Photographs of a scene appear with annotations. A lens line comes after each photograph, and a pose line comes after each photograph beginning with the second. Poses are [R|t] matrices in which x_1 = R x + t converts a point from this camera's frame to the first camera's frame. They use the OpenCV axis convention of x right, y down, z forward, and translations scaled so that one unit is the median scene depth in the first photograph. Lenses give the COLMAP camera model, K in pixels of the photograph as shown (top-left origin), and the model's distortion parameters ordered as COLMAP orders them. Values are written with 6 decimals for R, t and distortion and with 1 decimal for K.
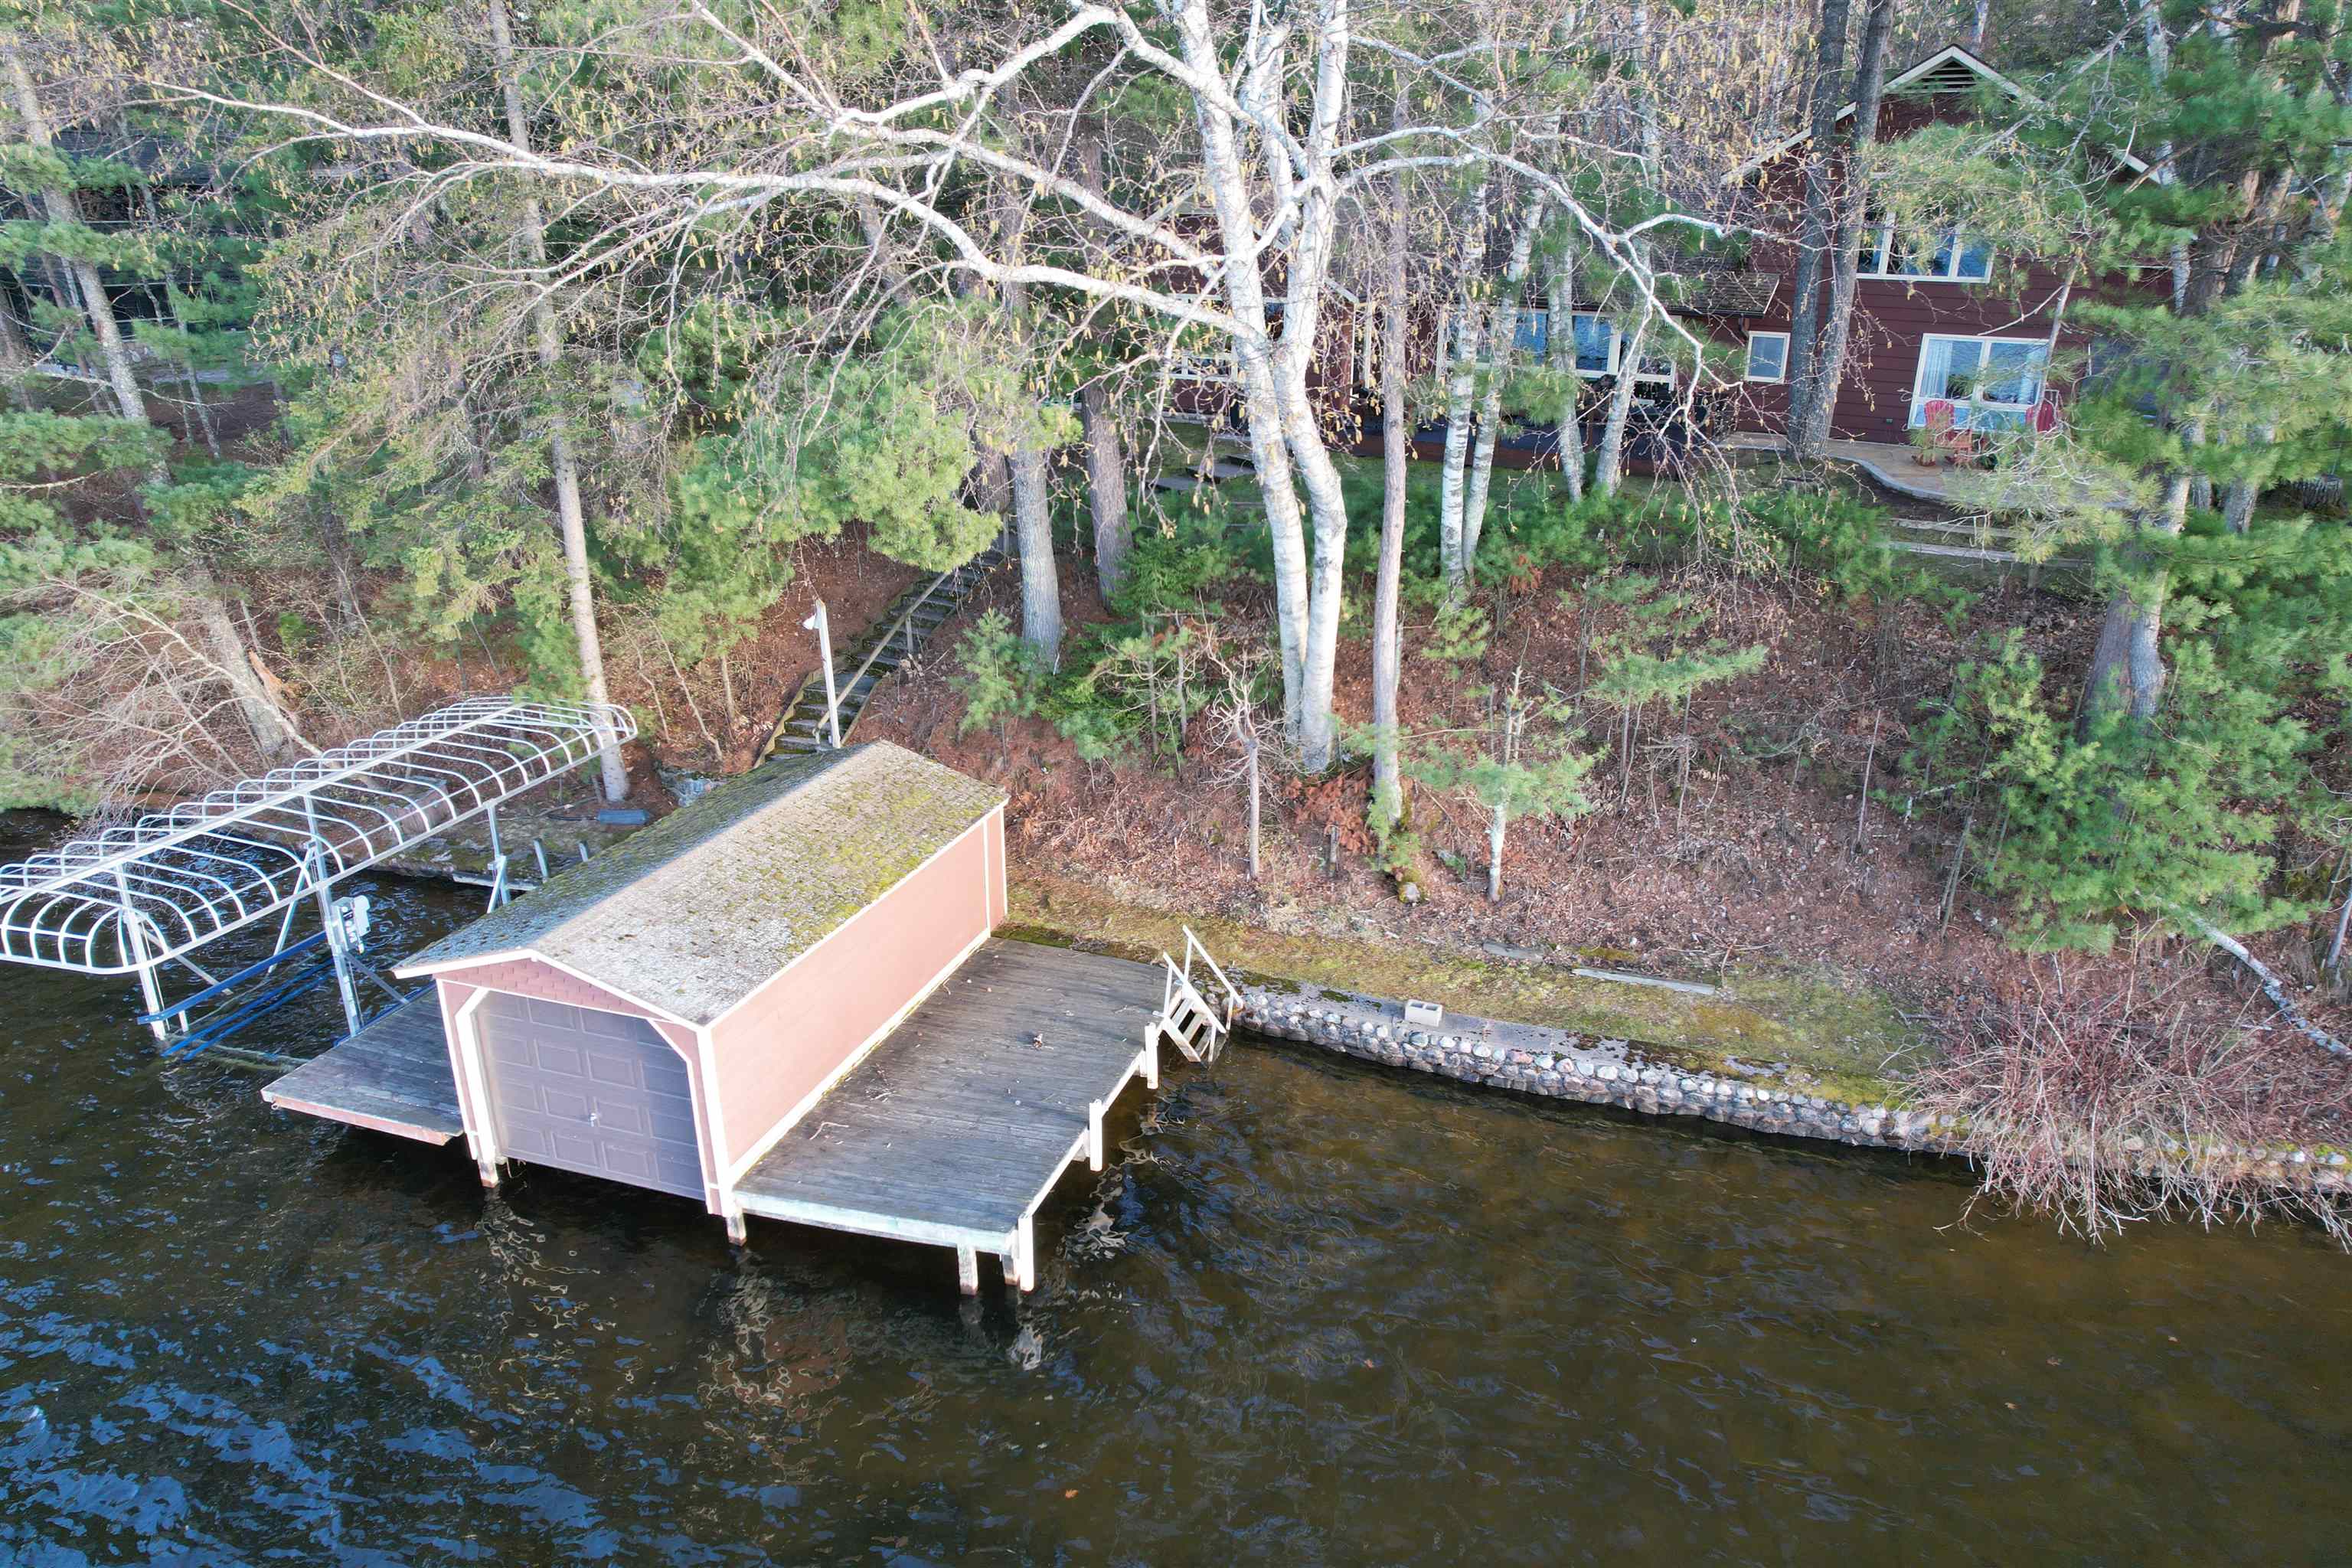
lens RADIAL K [[1521.4, 0, 1182.8], [0, 1521.4, 789.6], [0, 0, 1]] dist [-0.037991, 0.000672]
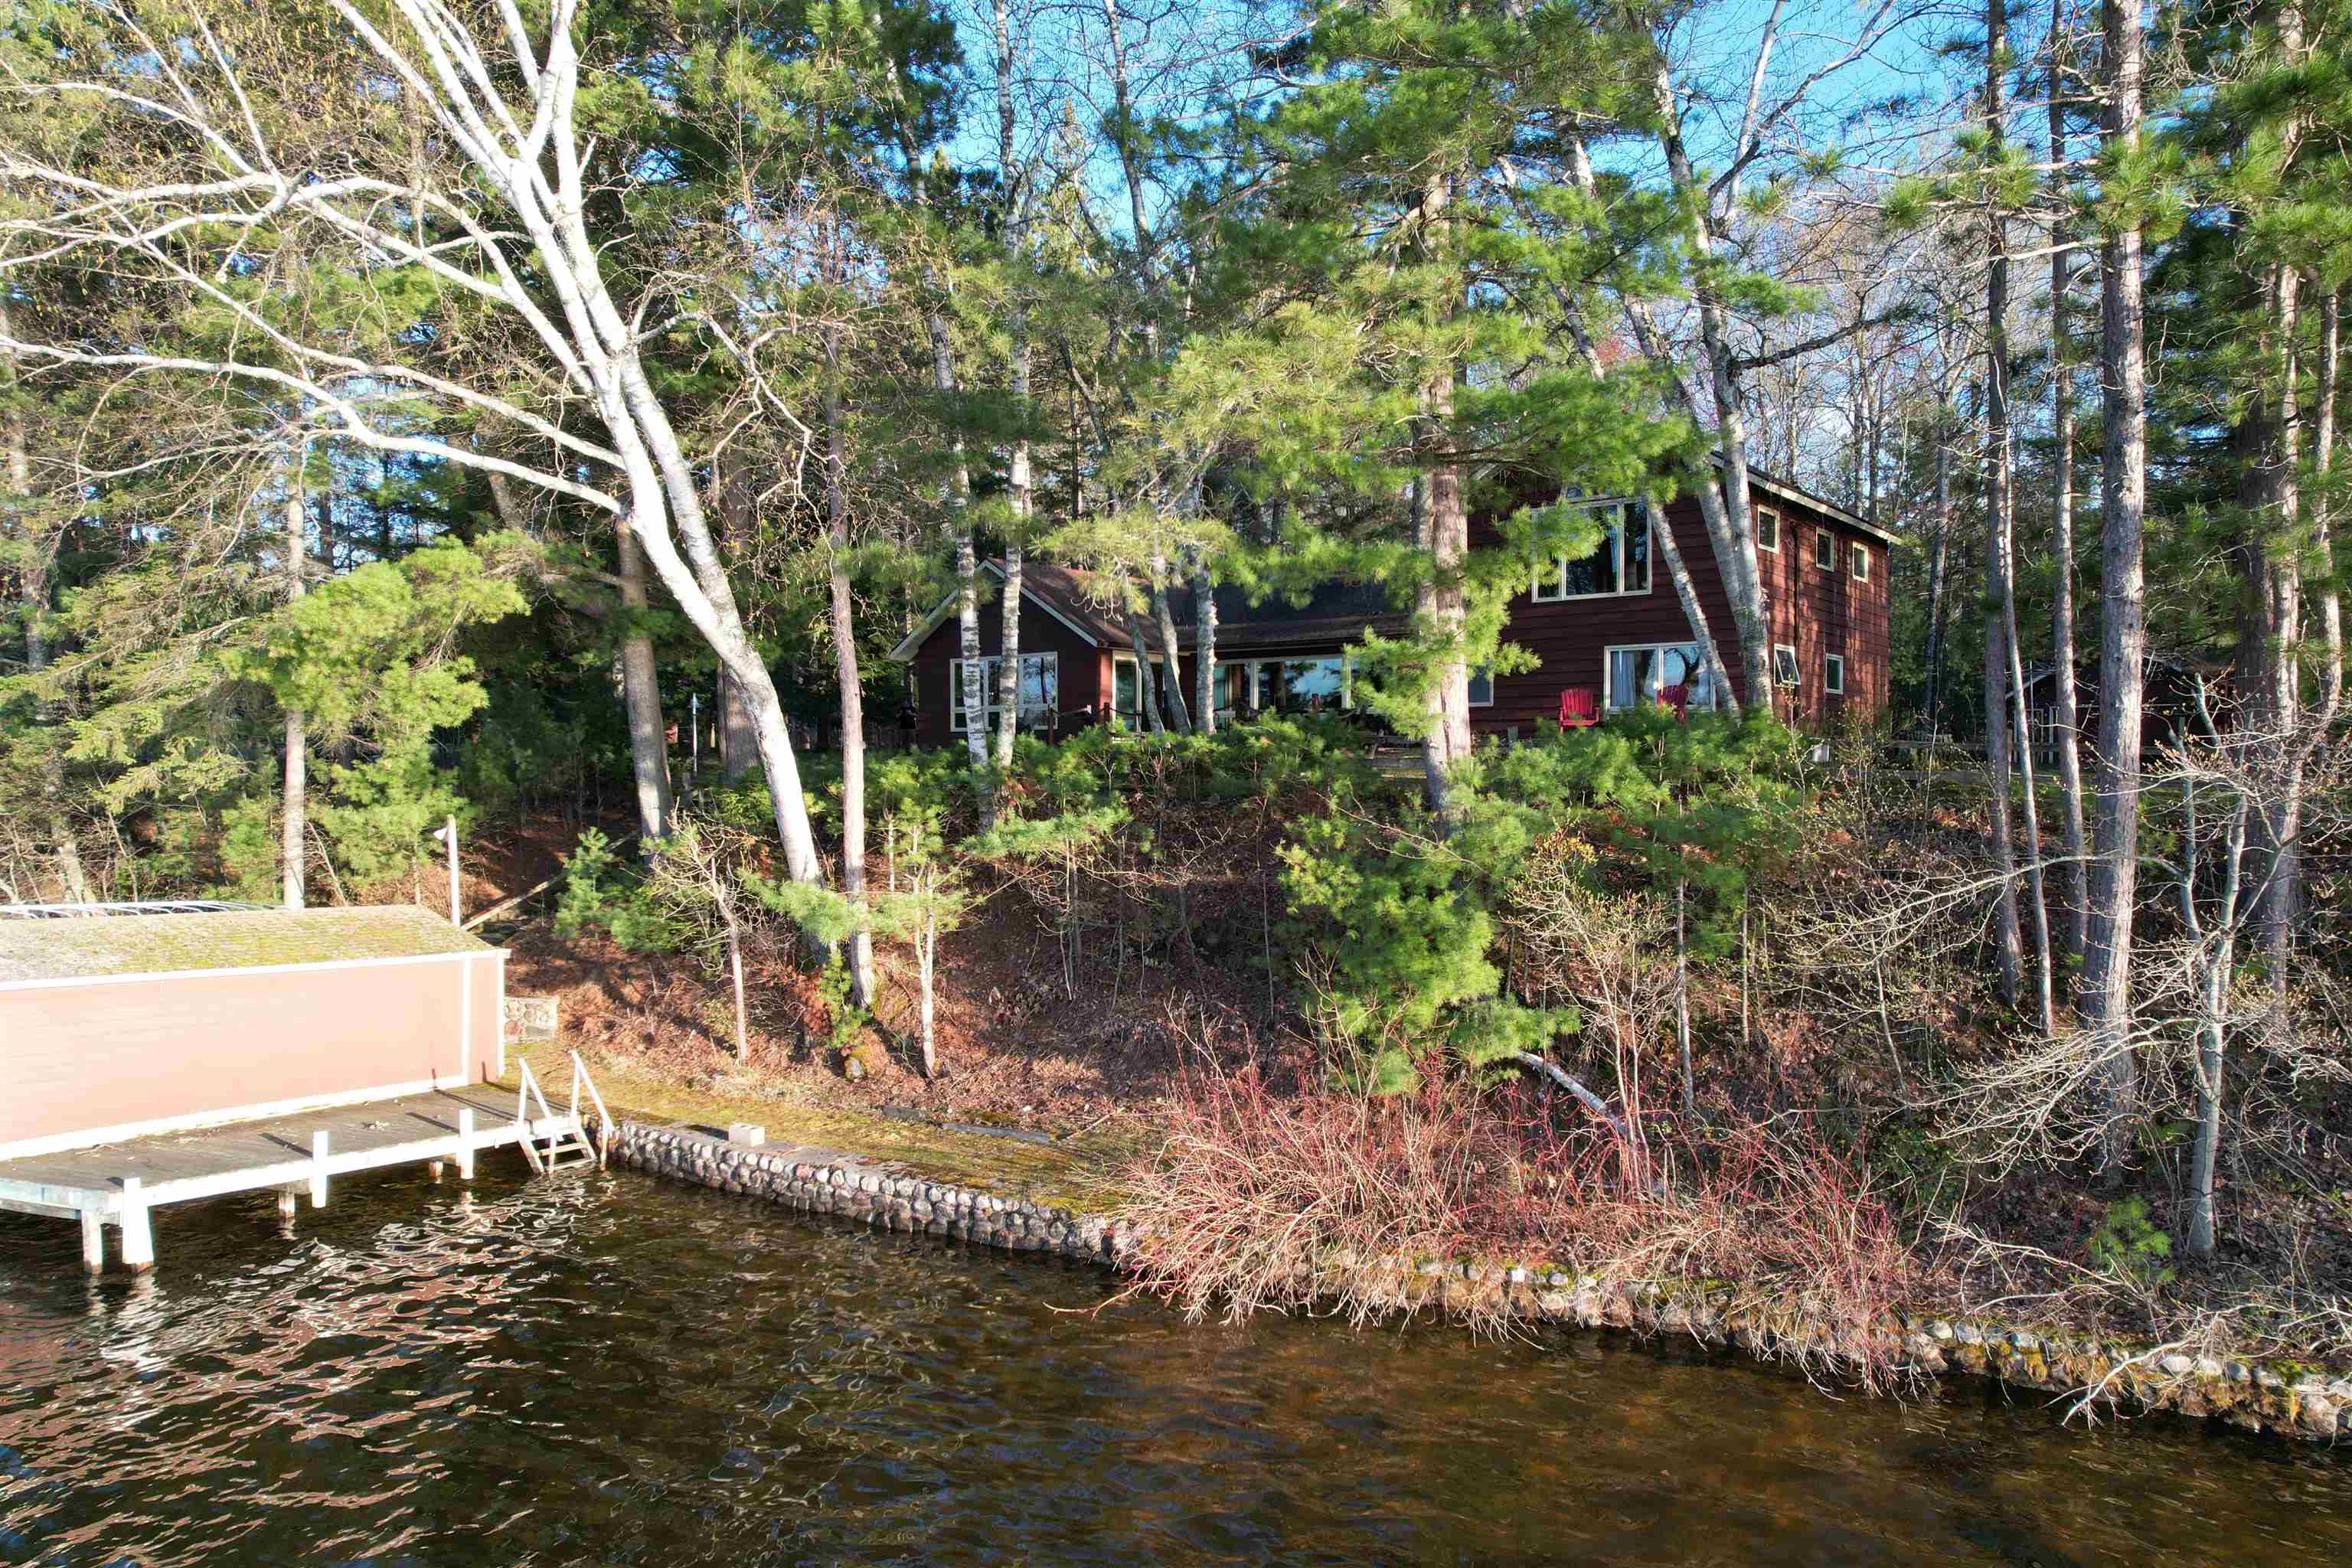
lens RADIAL K [[1511.4, 0, 1179.9], [0, 1511.4, 793.7], [0, 0, 1]] dist [-0.069277, 0.063915]
pose [[0.981577, 0.001988, -0.191055, 0.627179], [-0.070546, 0.933062, -0.352730, 0.265698], [0.177565, 0.359710, 0.916013, 0.064106]]
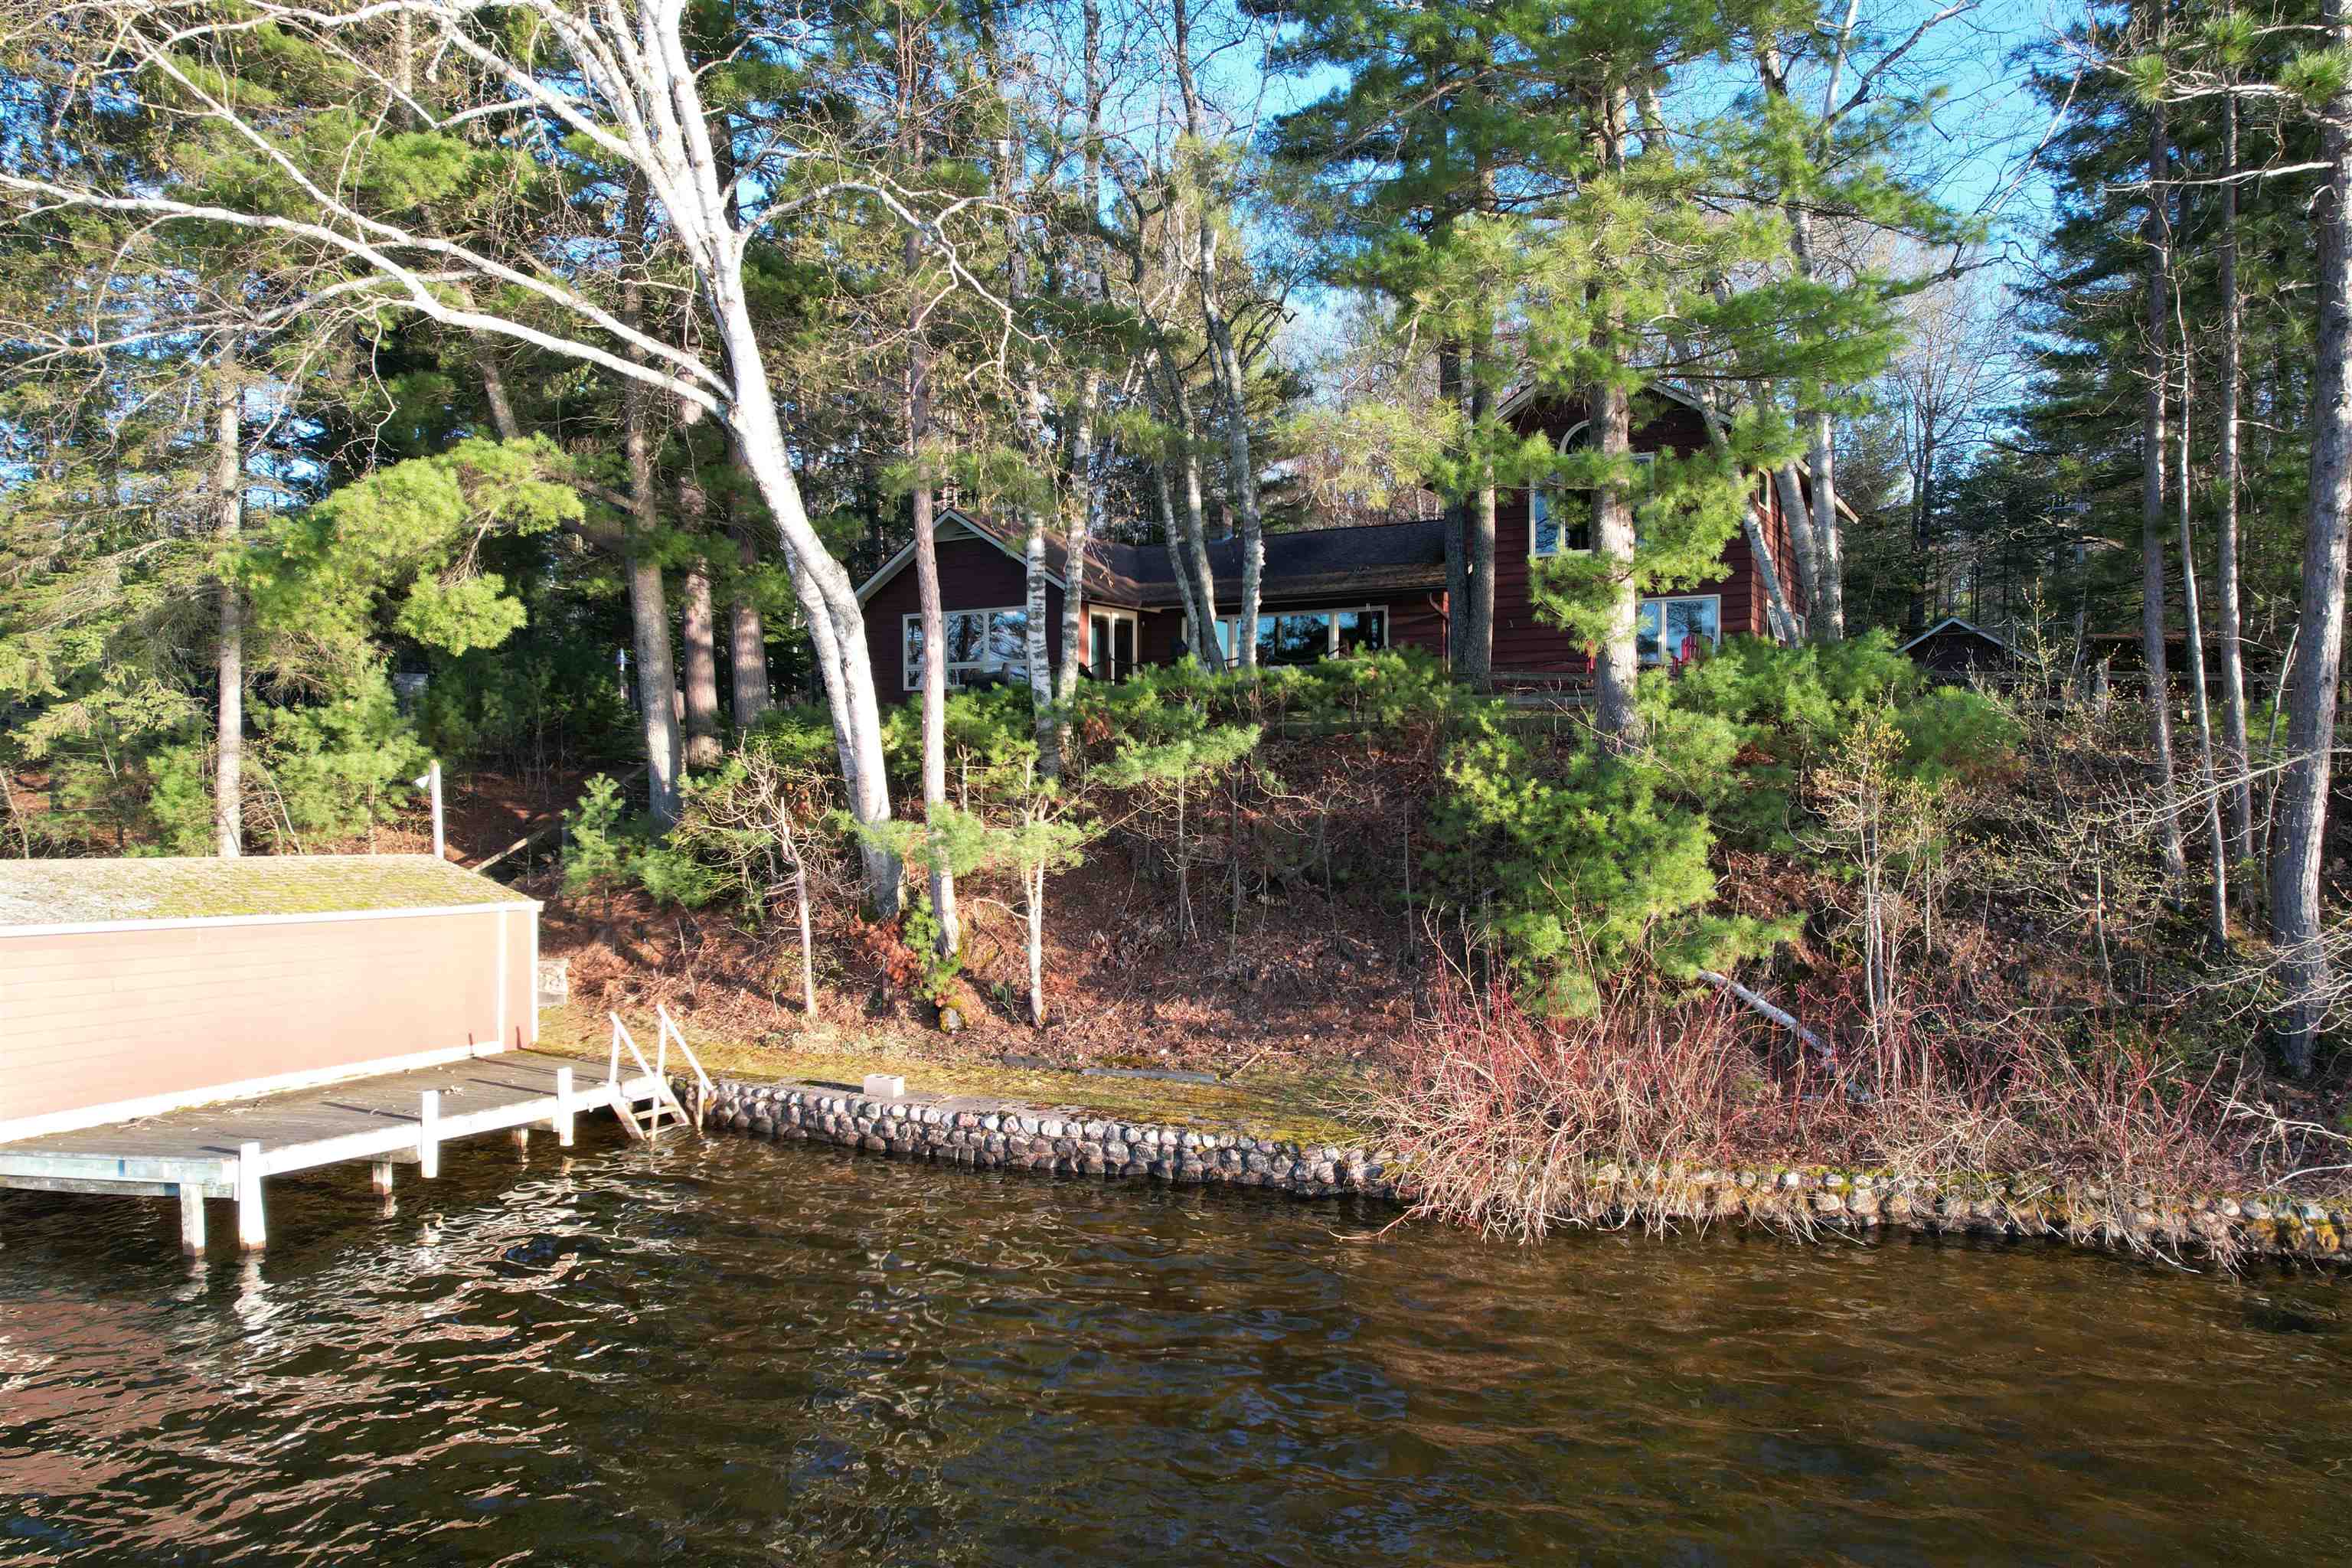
lens RADIAL K [[1511.4, 0, 1179.9], [0, 1511.4, 793.7], [0, 0, 1]] dist [-0.069277, 0.063915]
pose [[0.999036, -0.002008, -0.043846, 0.377640], [-0.013843, 0.933557, -0.358162, 0.305462], [0.041652, 0.358424, 0.932629, 0.094880]]
